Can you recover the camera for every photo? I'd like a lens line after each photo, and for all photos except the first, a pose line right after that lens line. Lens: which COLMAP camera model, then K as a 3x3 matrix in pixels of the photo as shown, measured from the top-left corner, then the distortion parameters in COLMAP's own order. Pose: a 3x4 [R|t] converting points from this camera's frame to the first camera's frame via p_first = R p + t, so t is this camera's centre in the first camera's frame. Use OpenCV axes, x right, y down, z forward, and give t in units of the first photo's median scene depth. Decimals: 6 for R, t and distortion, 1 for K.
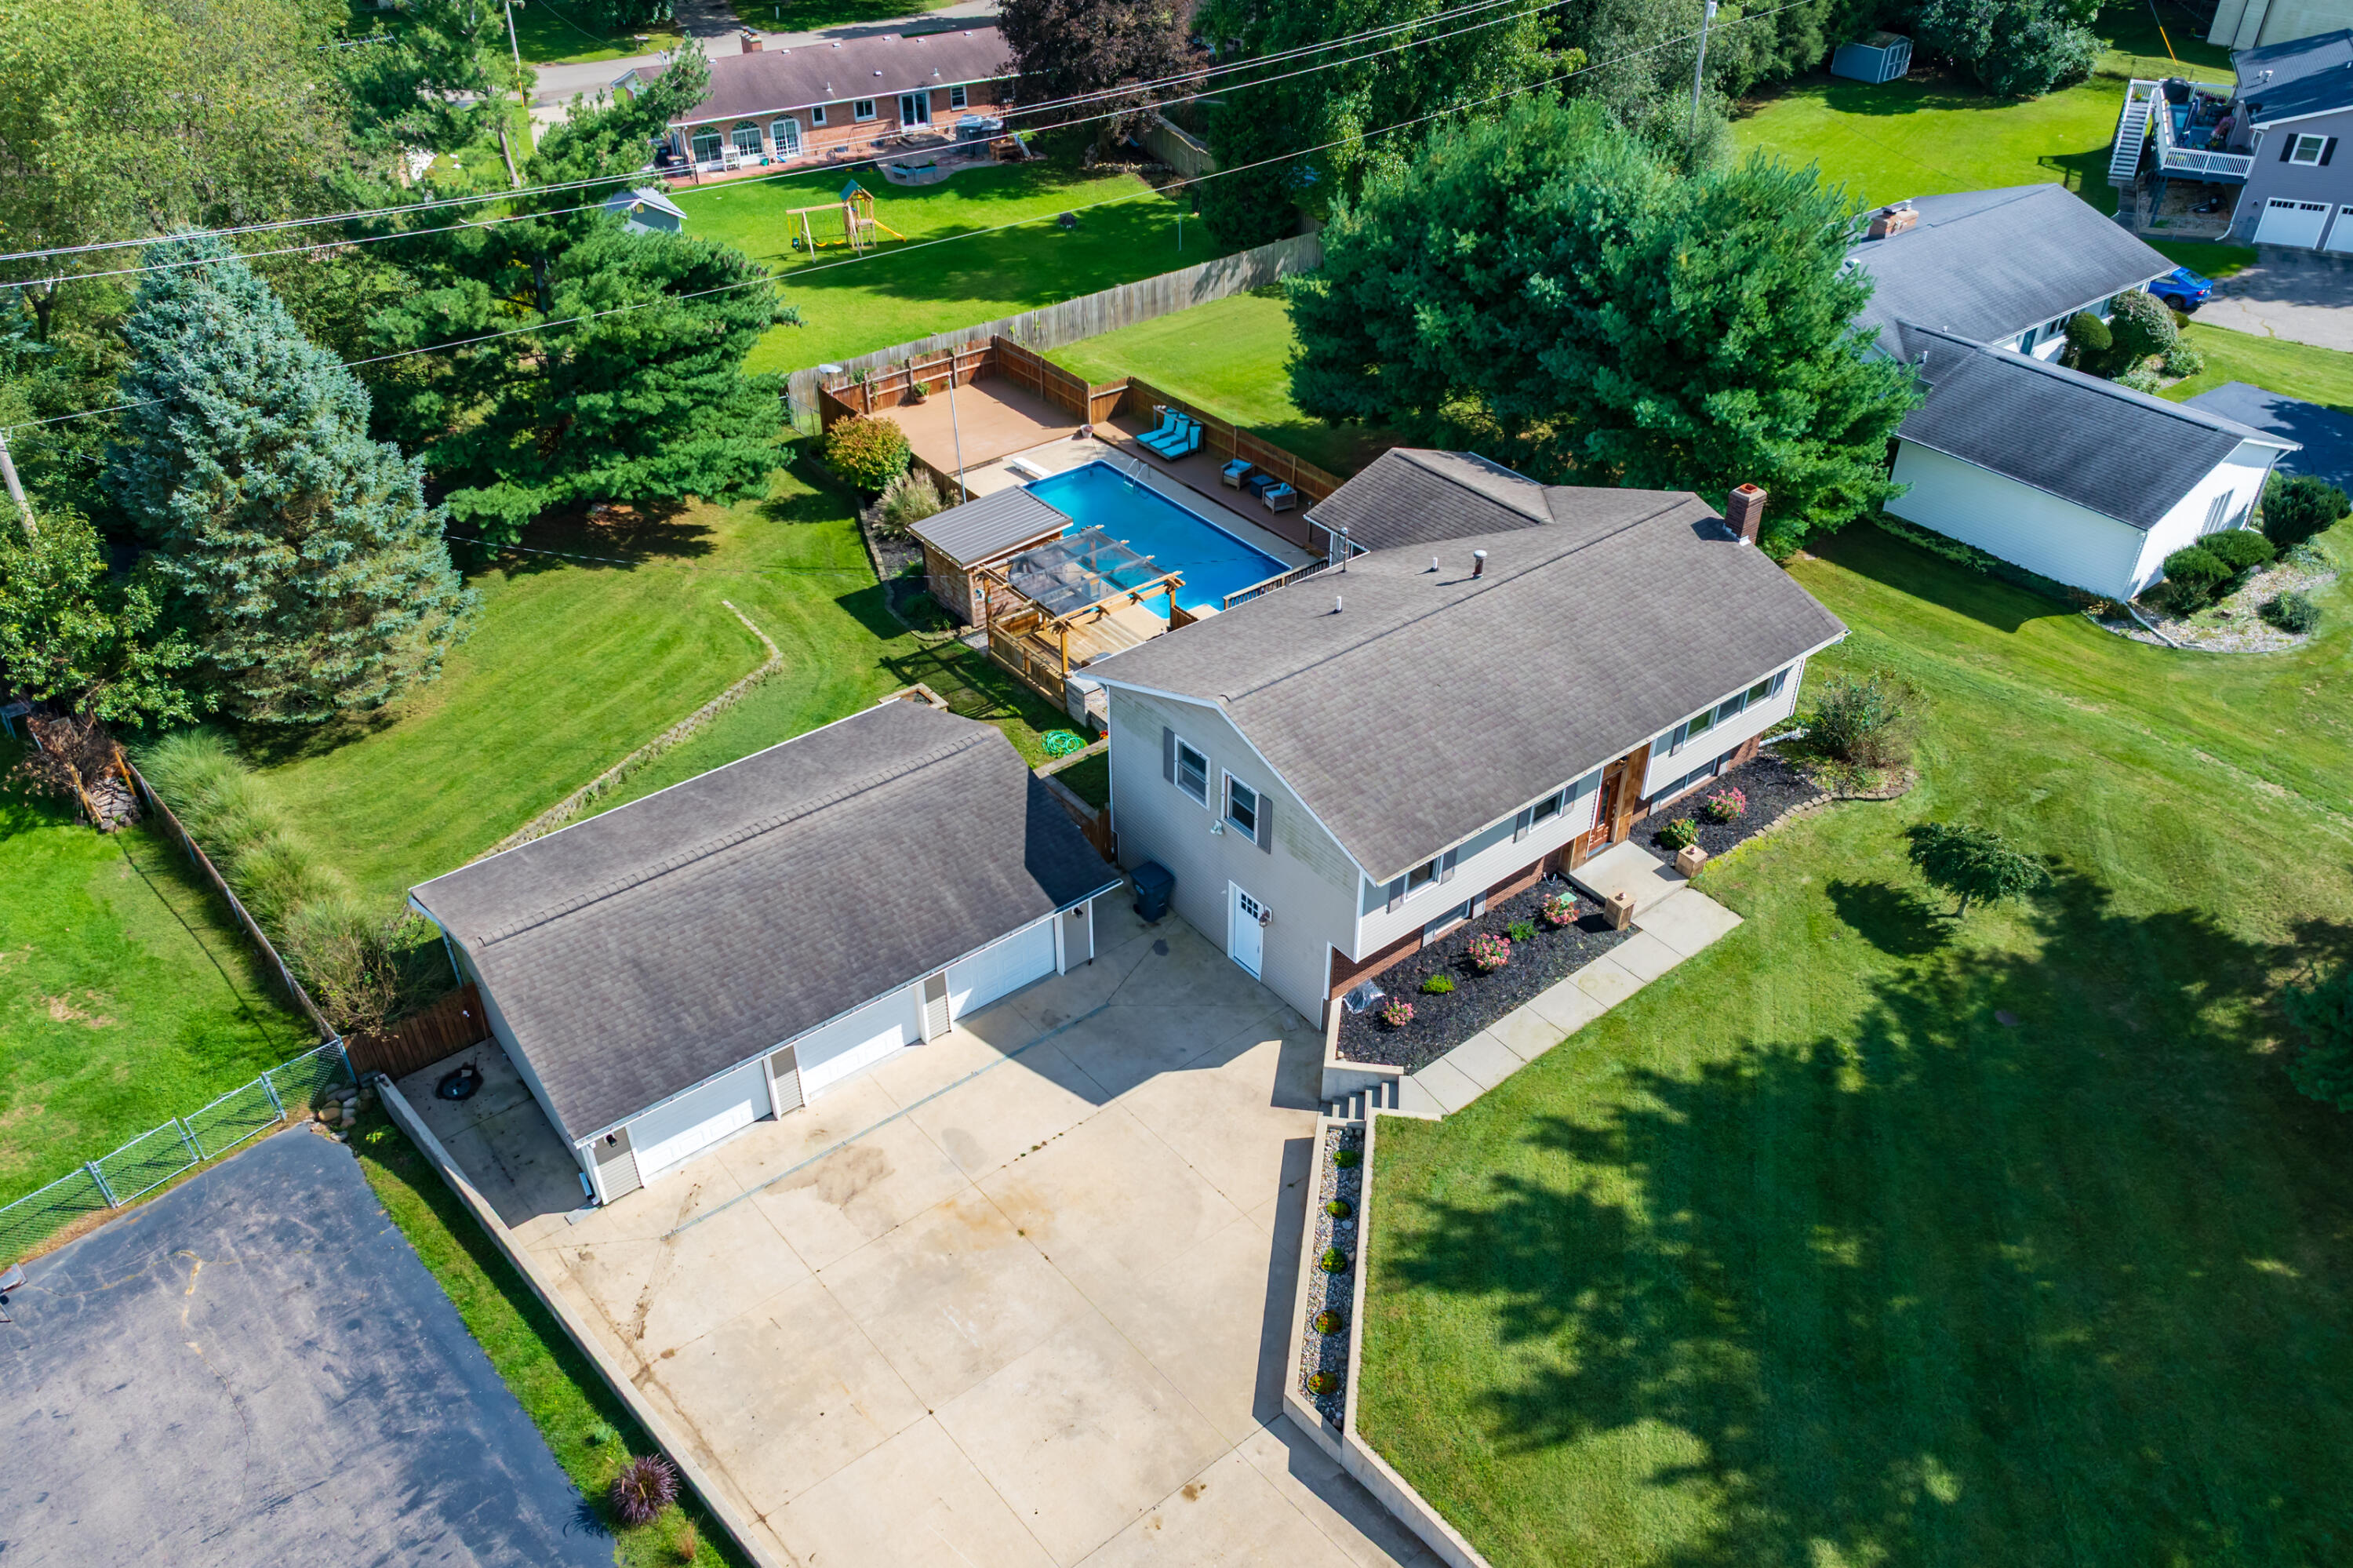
lens RADIAL K [[1702.2, 0, 1176.5], [0, 1702.2, 784.0], [0, 0, 1]] dist [-0.026650, 0.007923]
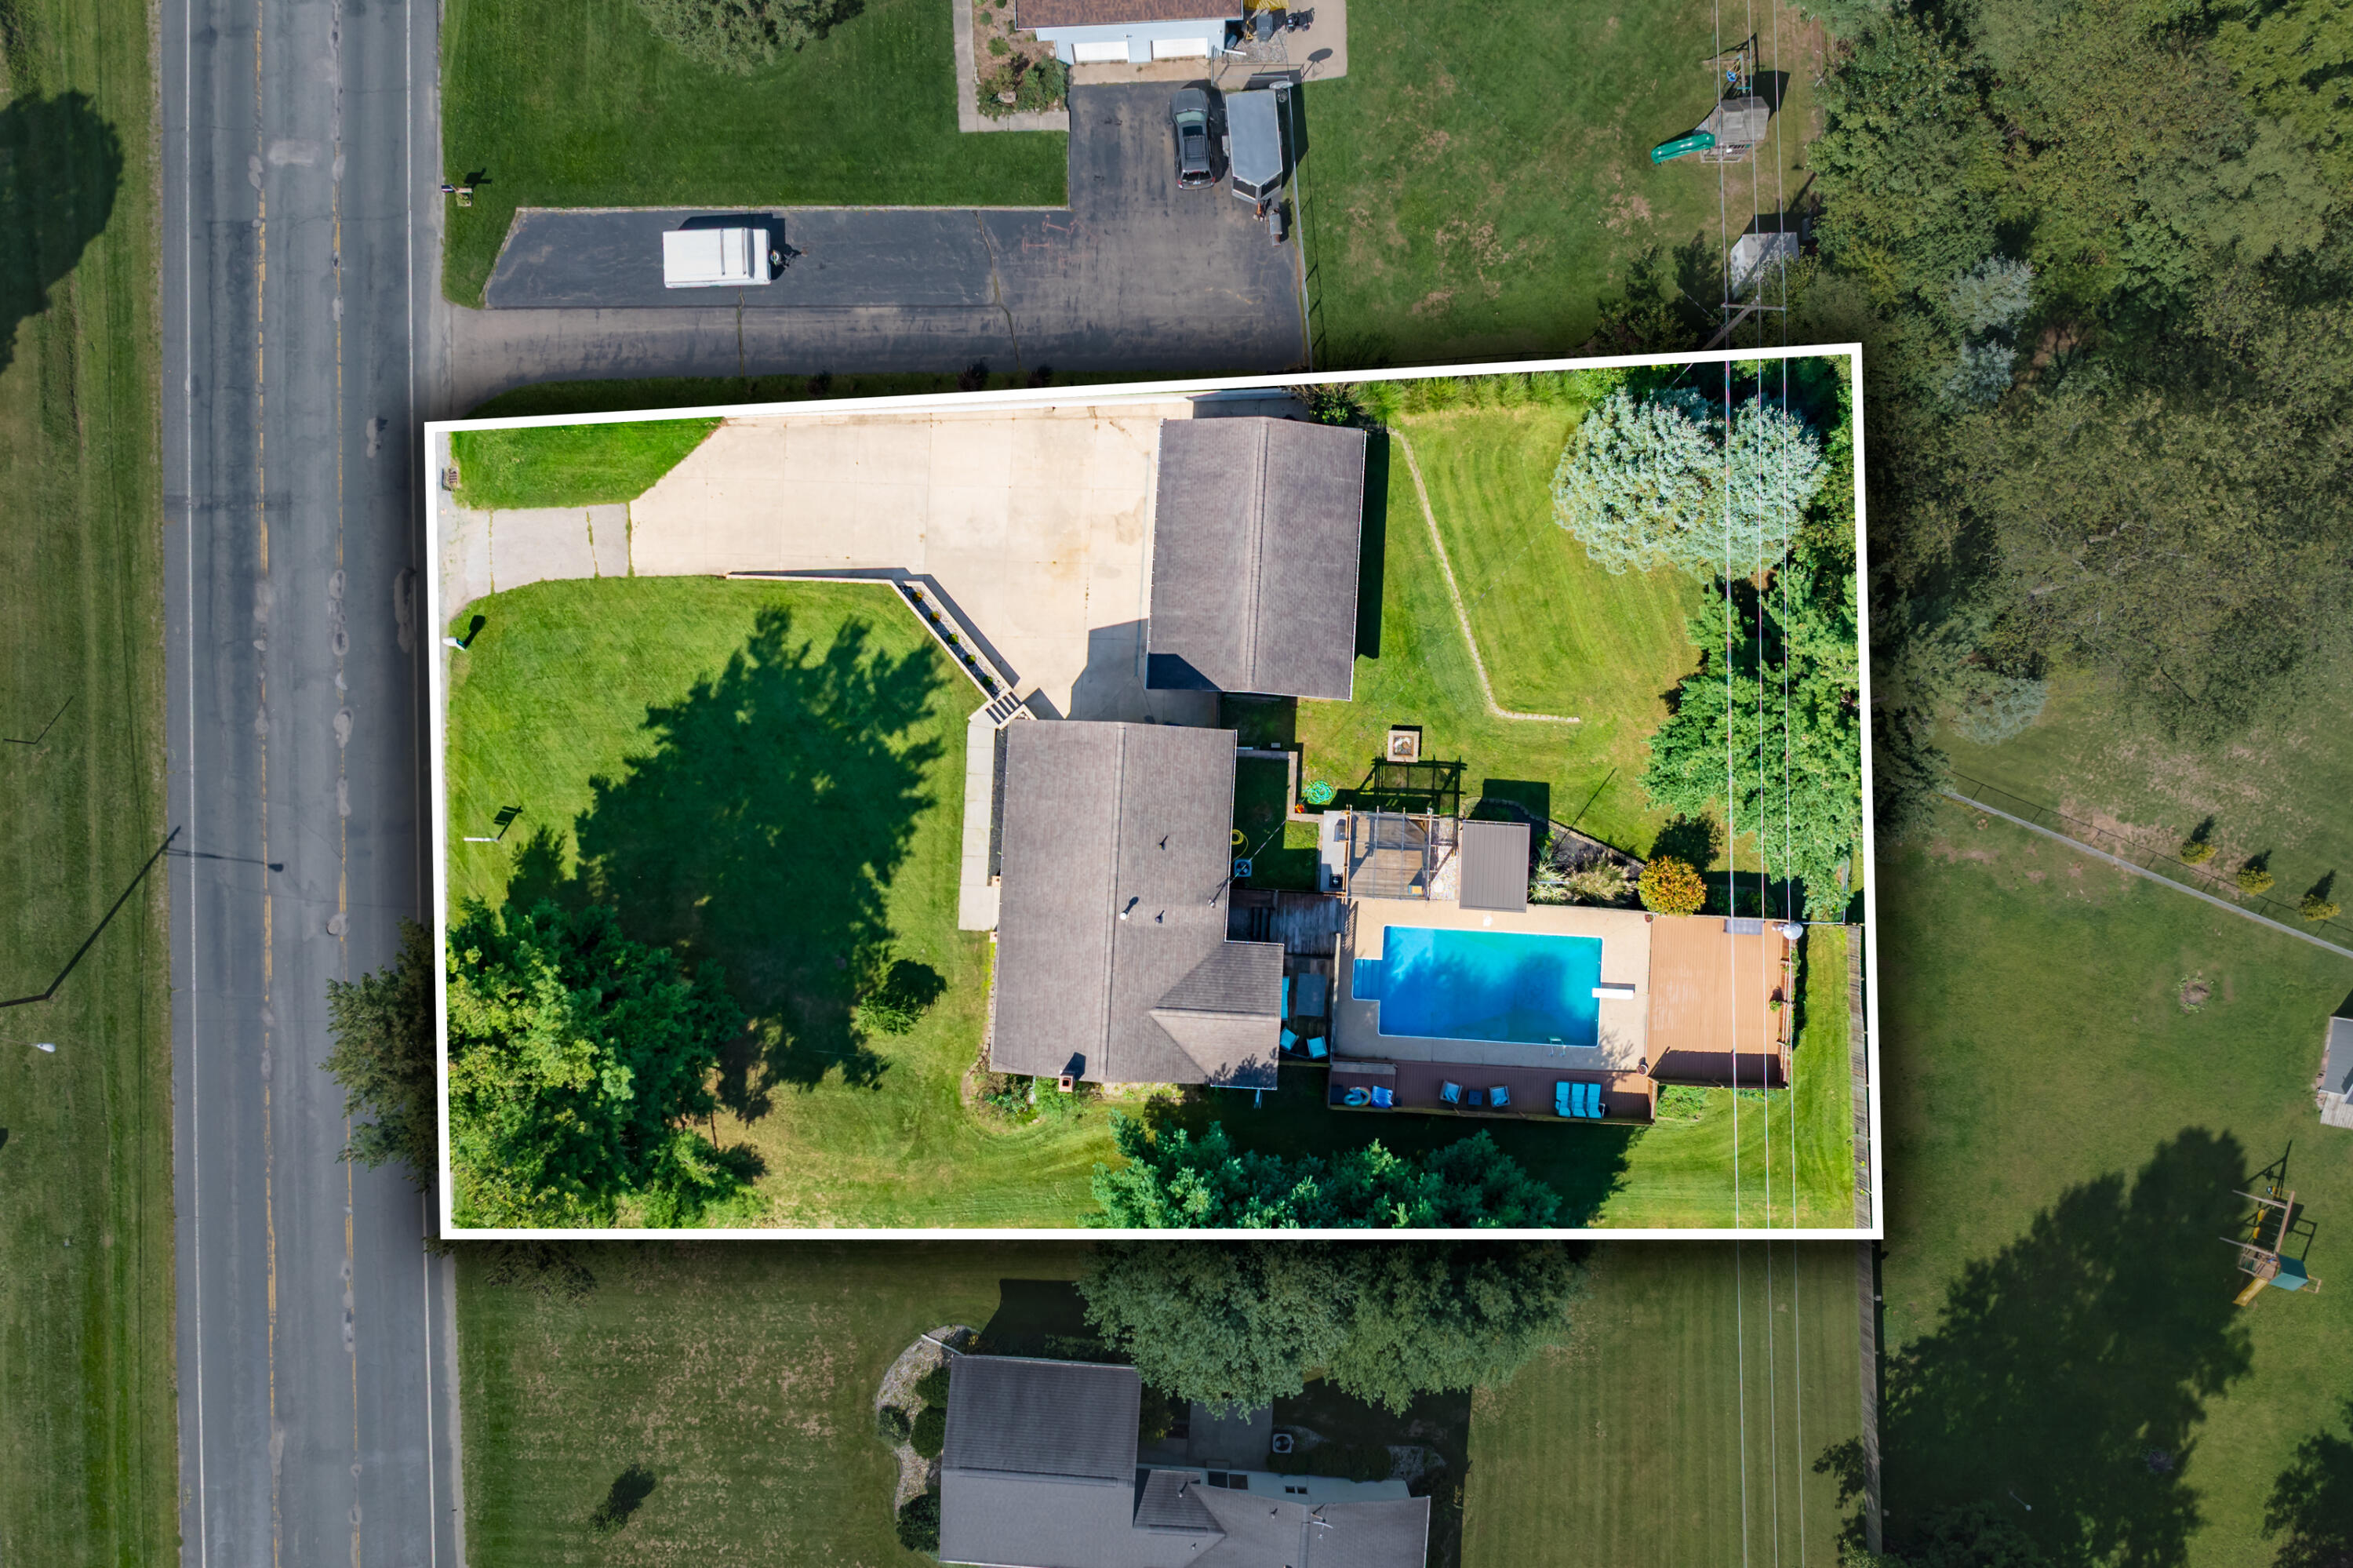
lens RADIAL K [[1657.7, 0, 1176.5], [0, 1657.7, 784.0], [0, 0, 1]] dist [-0.028875, 0.011600]
pose [[-0.660237, 0.751057, 0.000594, 0.023831], [-0.431998, -0.380407, 0.817721, -1.379246], [0.614382, 0.539633, 0.575614, -0.078378]]
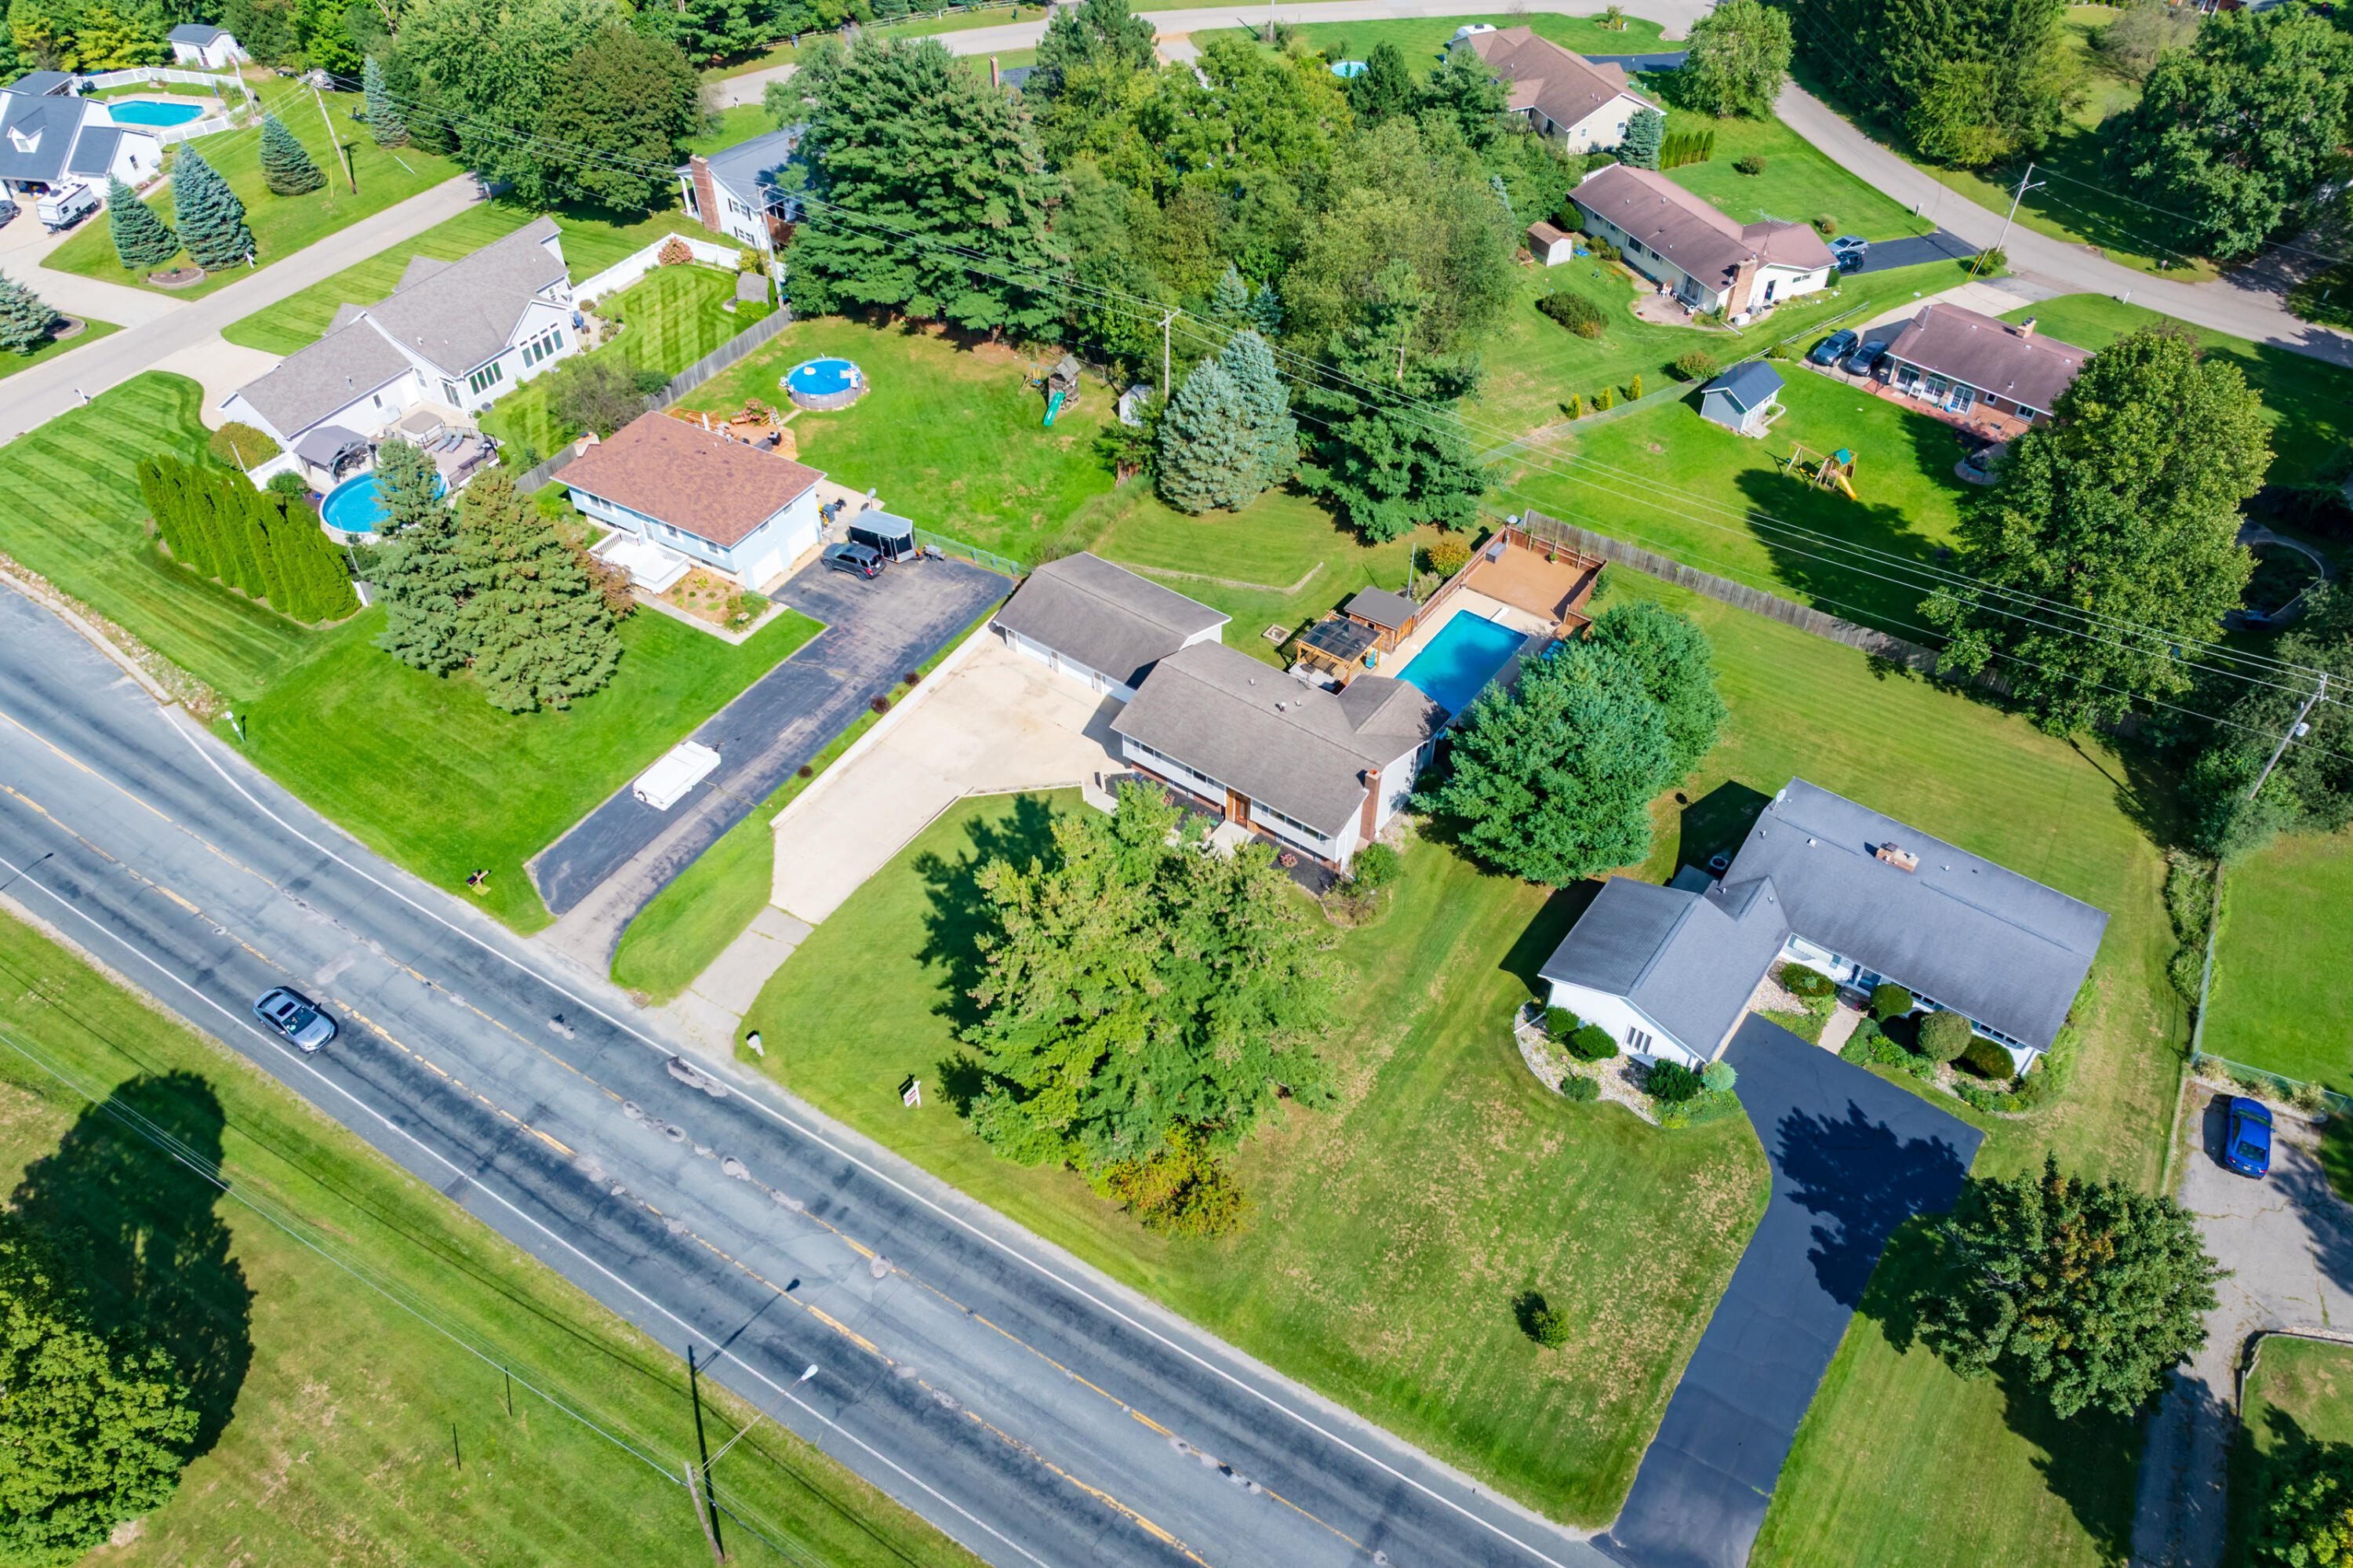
lens RADIAL K [[1657.7, 0, 1176.5], [0, 1657.7, 784.0], [0, 0, 1]] dist [-0.028875, 0.011600]
pose [[0.267811, 0.670875, -0.691523, 1.641198], [-0.556965, 0.693462, 0.457056, -0.933245], [0.786173, 0.262749, 0.559371, -0.386174]]
